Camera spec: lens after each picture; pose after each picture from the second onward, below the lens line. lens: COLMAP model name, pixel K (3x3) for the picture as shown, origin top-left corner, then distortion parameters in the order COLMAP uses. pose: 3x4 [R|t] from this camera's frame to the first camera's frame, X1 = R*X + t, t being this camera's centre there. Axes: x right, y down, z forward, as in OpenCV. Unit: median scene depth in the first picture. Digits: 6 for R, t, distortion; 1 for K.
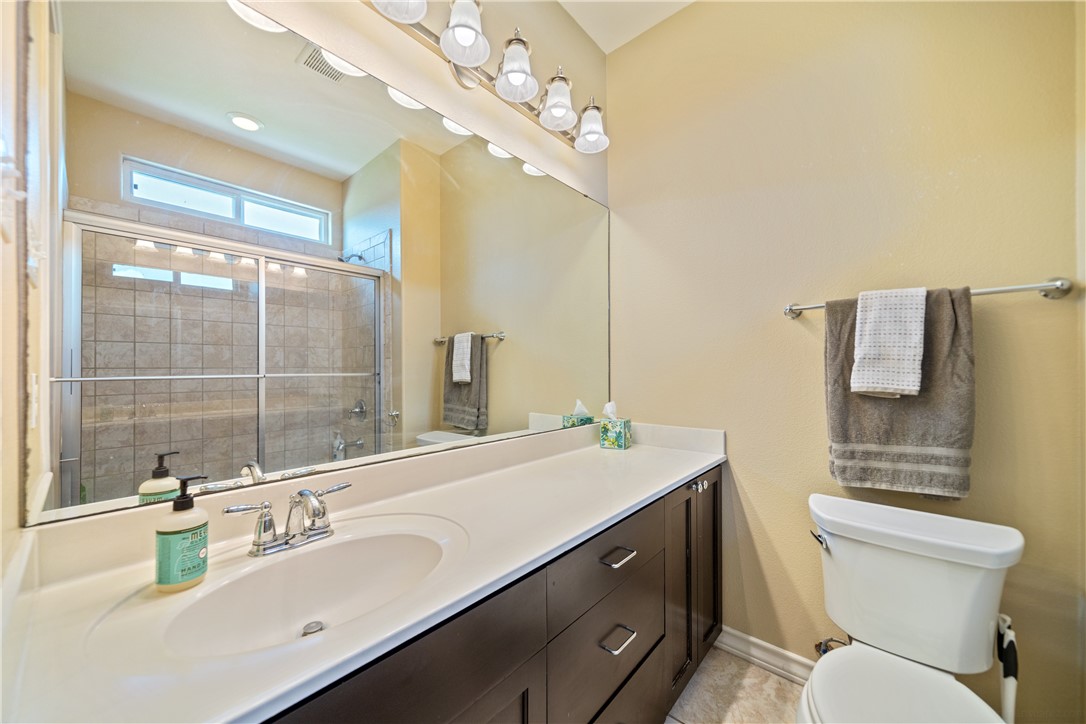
lens RADIAL K [[406.6, 0, 542.6], [0, 406.6, 364.7], [0, 0, 1]] dist [0.002703, -0.000009]
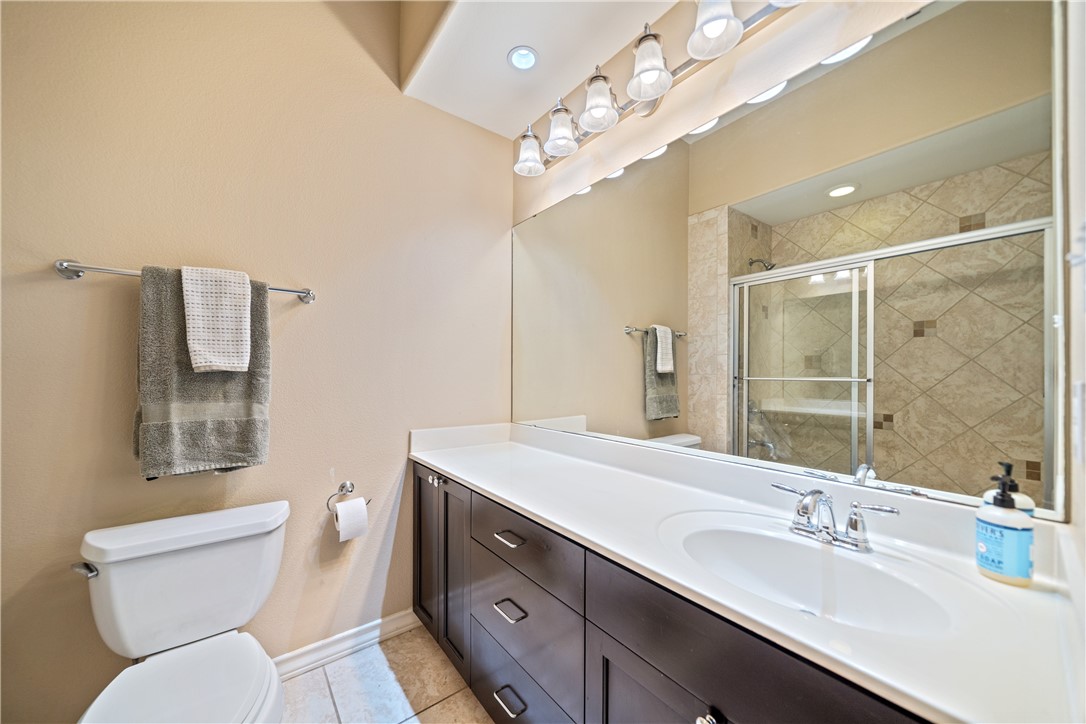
lens RADIAL K [[406.6, 0, 542.3], [0, 406.6, 366.8], [0, 0, 1]] dist [0.002703, -0.000009]
pose [[-0.209476, 0.004362, -0.977804, 0.826834], [0.011754, 0.999929, 0.001943, 0.021382], [0.977743, -0.011086, -0.209512, 0.919451]]
